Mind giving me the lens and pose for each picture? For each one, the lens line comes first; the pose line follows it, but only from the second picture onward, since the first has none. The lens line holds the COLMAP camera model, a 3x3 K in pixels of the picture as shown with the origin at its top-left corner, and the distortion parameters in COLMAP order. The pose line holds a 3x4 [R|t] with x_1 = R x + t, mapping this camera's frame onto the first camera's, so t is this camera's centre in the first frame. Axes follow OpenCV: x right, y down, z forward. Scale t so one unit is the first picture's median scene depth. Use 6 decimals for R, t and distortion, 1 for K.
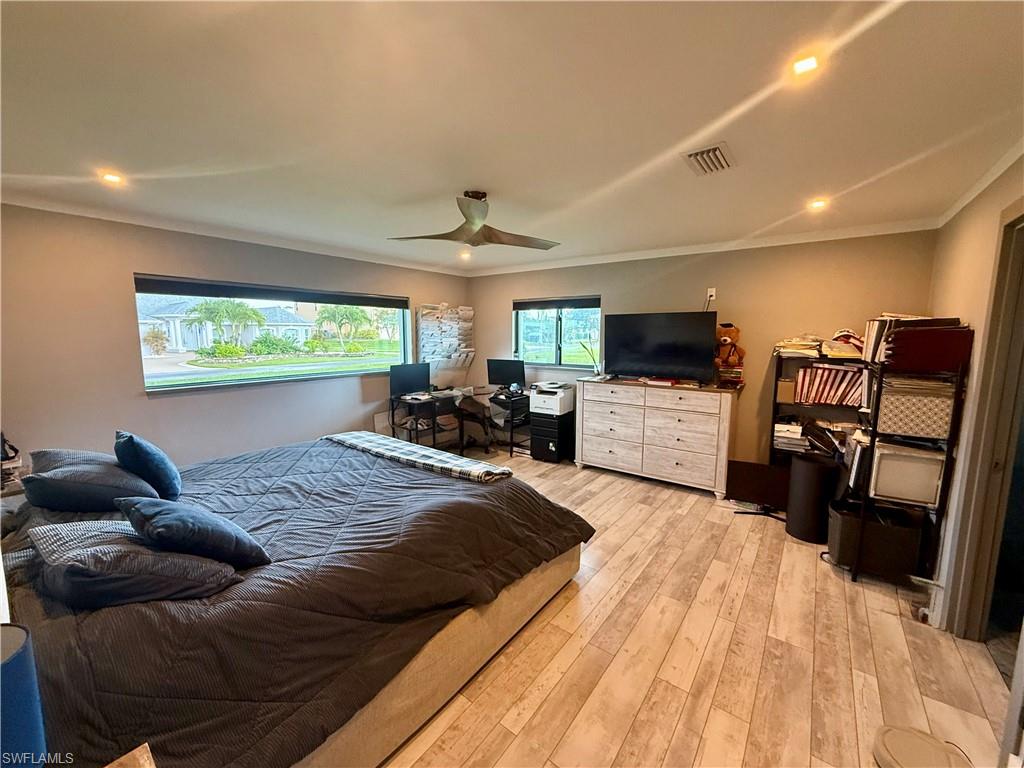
lens RADIAL K [[408.8, 0, 512.0], [0, 408.8, 384.0], [0, 0, 1]] dist [-0.001936, -0.000703]
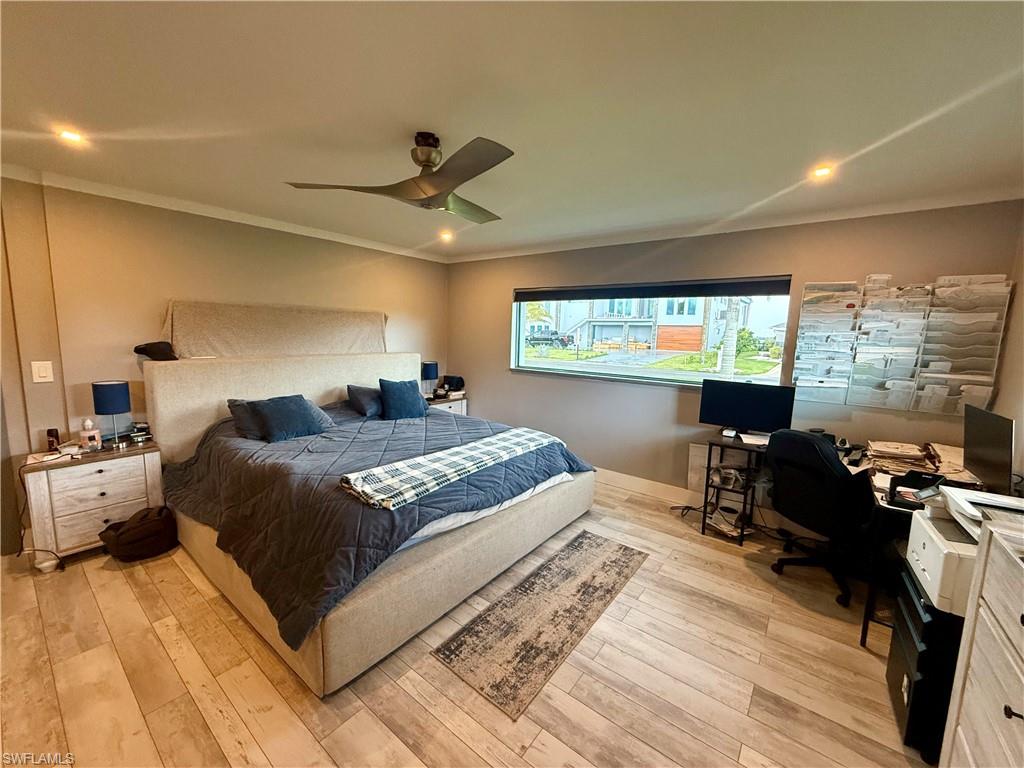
lens RADIAL K [[408.8, 0, 512.0], [0, 408.8, 384.0], [0, 0, 1]] dist [-0.001936, -0.000703]
pose [[-0.016038, 0.122543, -0.992334, 0.352805], [-0.151384, 0.980723, 0.123556, -0.065345], [0.988345, 0.152205, 0.002823, 0.599144]]
